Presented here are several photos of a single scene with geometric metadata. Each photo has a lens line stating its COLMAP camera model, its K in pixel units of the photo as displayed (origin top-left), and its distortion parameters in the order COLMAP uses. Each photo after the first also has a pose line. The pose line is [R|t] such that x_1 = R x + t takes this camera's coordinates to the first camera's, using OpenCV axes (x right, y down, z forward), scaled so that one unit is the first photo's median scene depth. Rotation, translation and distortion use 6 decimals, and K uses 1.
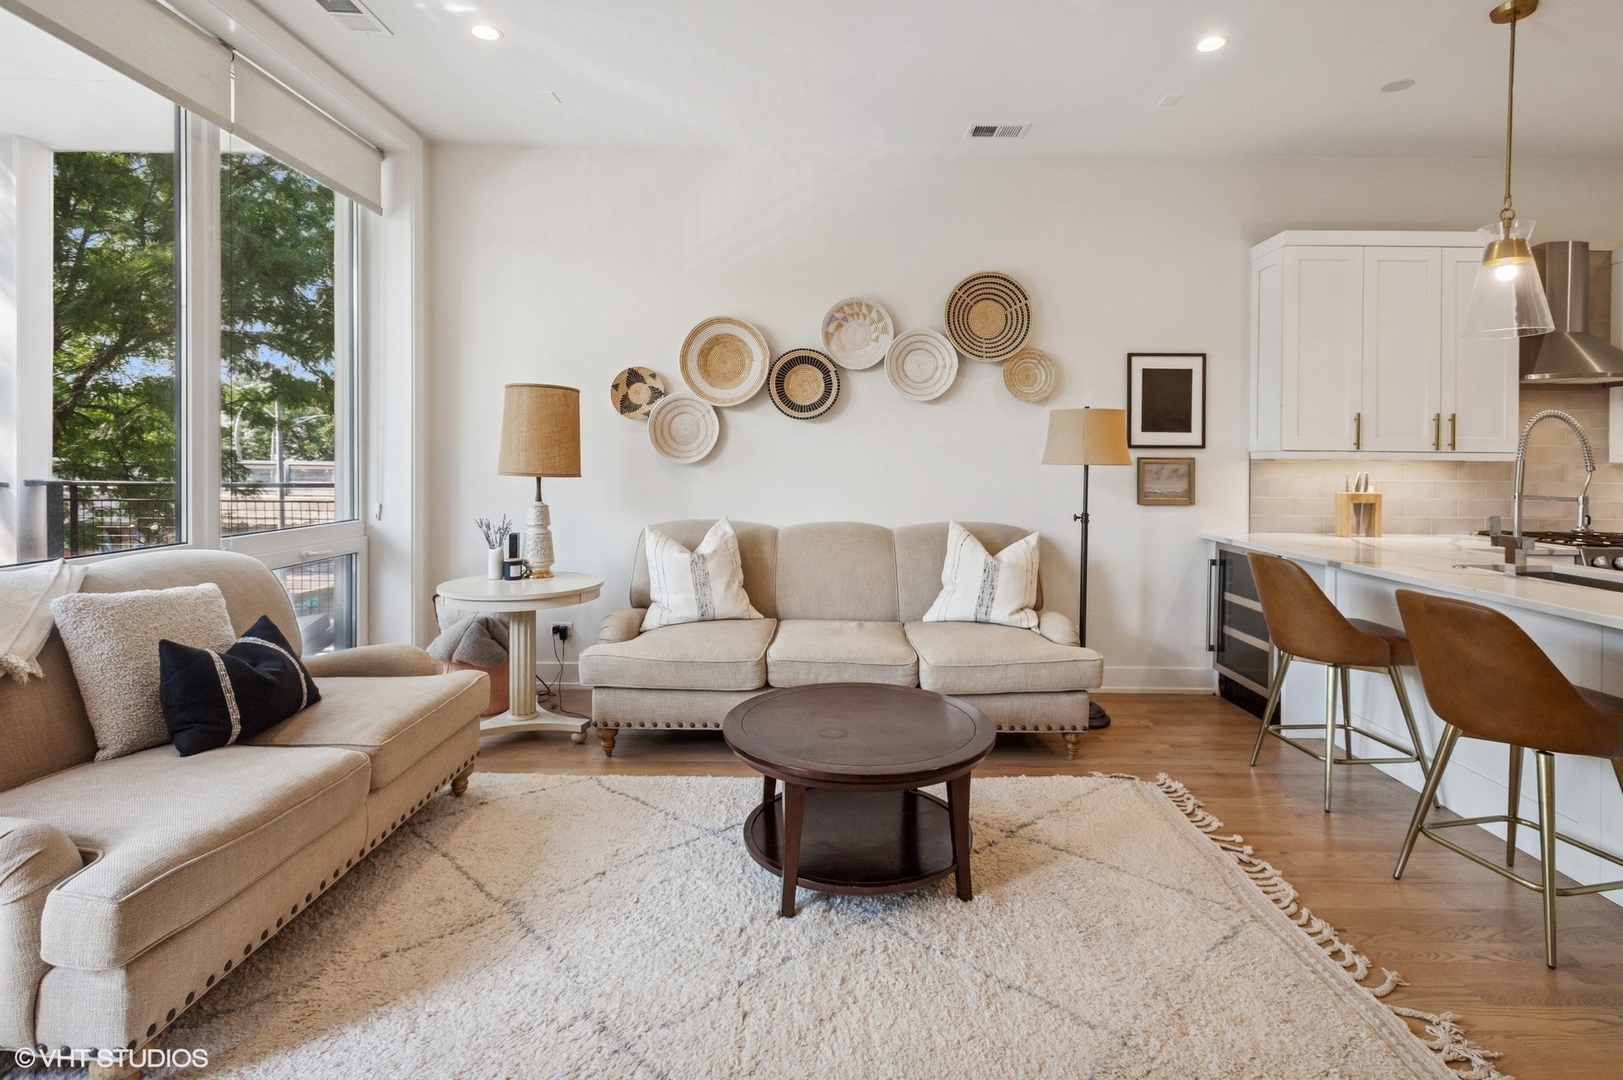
lens RADIAL K [[776.6, 0, 817.2], [0, 776.6, 464.0], [0, 0, 1]] dist [0.003322, 0.000161]
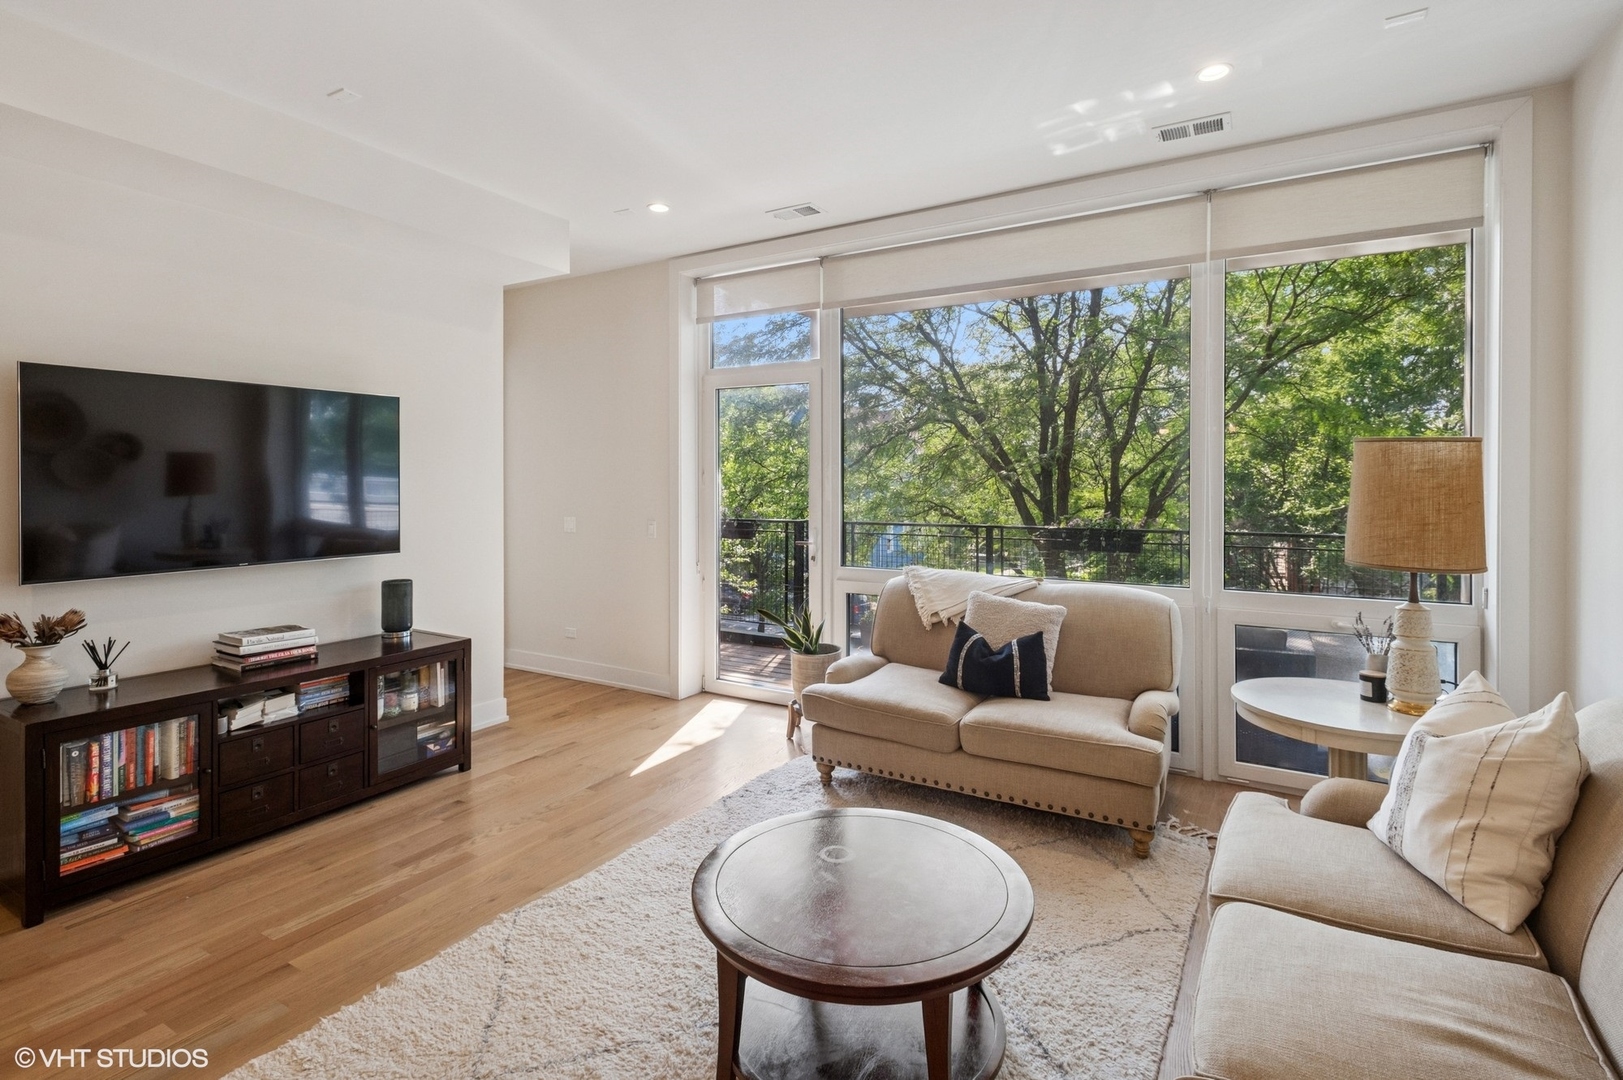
lens RADIAL K [[769.5, 0, 819.1], [0, 769.5, 488.0], [0, 0, 1]] dist [0.000322, -0.000278]
pose [[-0.489254, -0.007226, -0.872111, 0.444451], [-0.013022, 0.999915, -0.000979, -0.040733], [0.872044, 0.010877, -0.489306, 0.774888]]
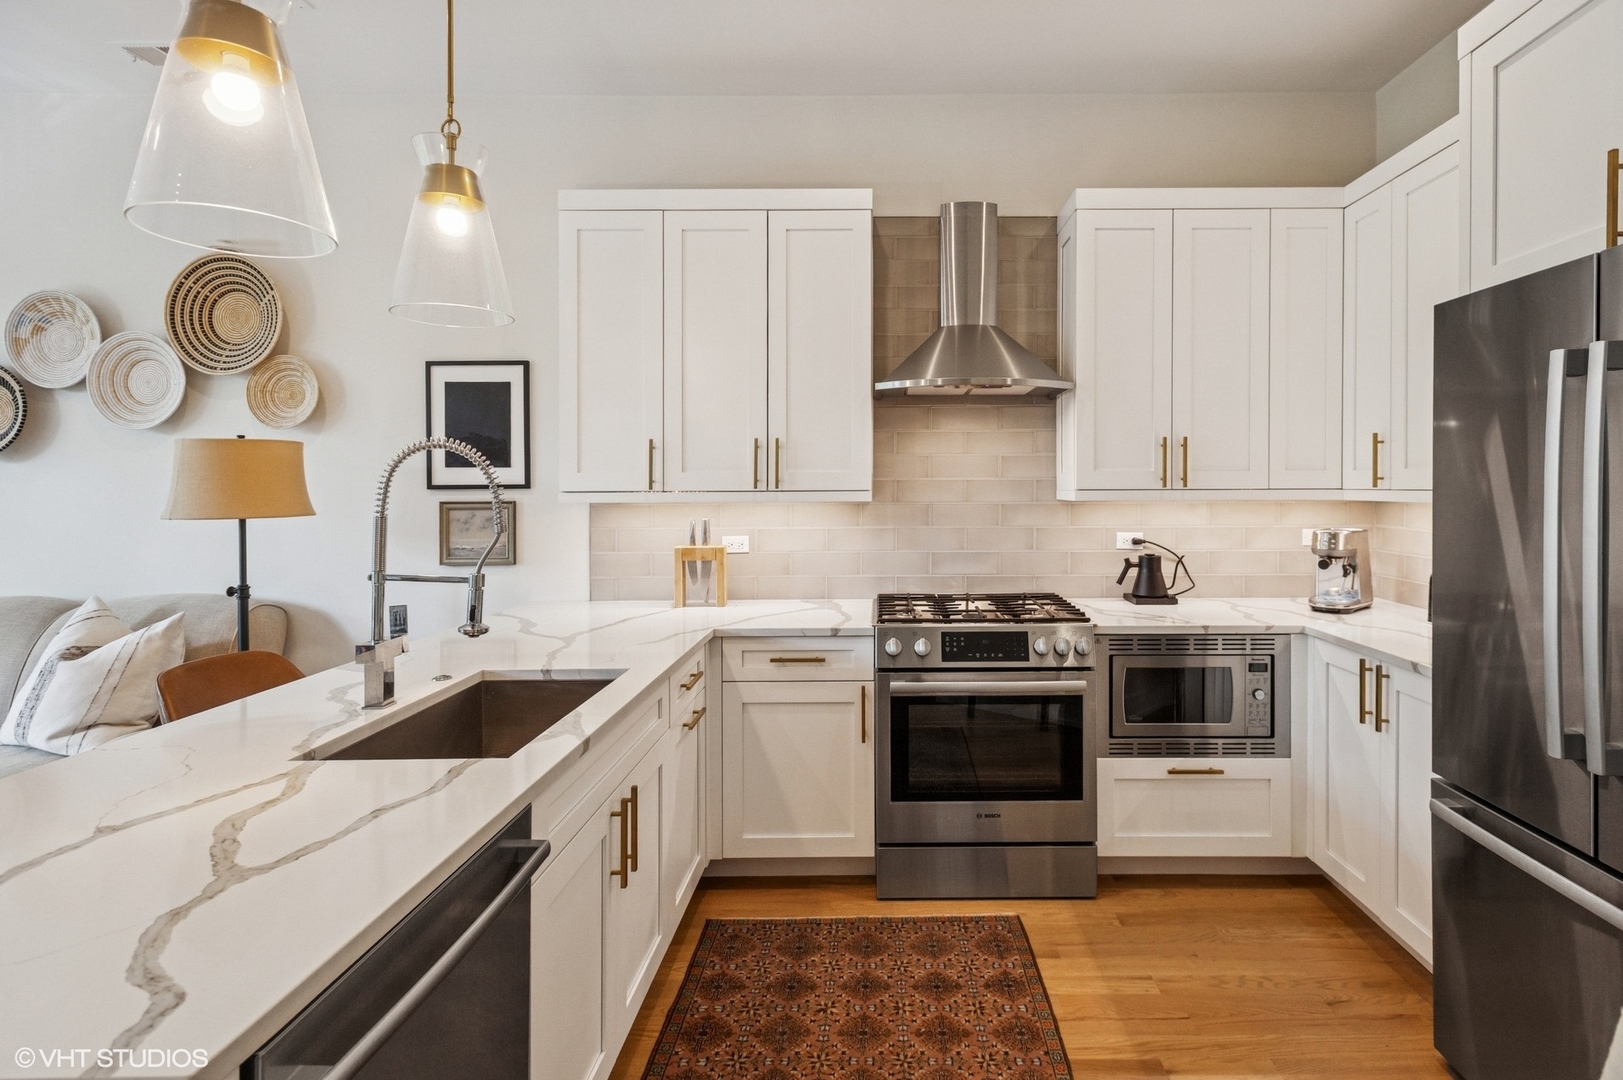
lens RADIAL K [[792.1, 0, 878.7], [0, 792.1, 490.4], [0, 0, 1]] dist [0.000489, -0.000254]
pose [[0.999748, -0.015085, 0.016618, 0.819849], [0.015090, 0.999886, -0.000193, -0.012986], [-0.016613, 0.000443, 0.999862, 0.237231]]
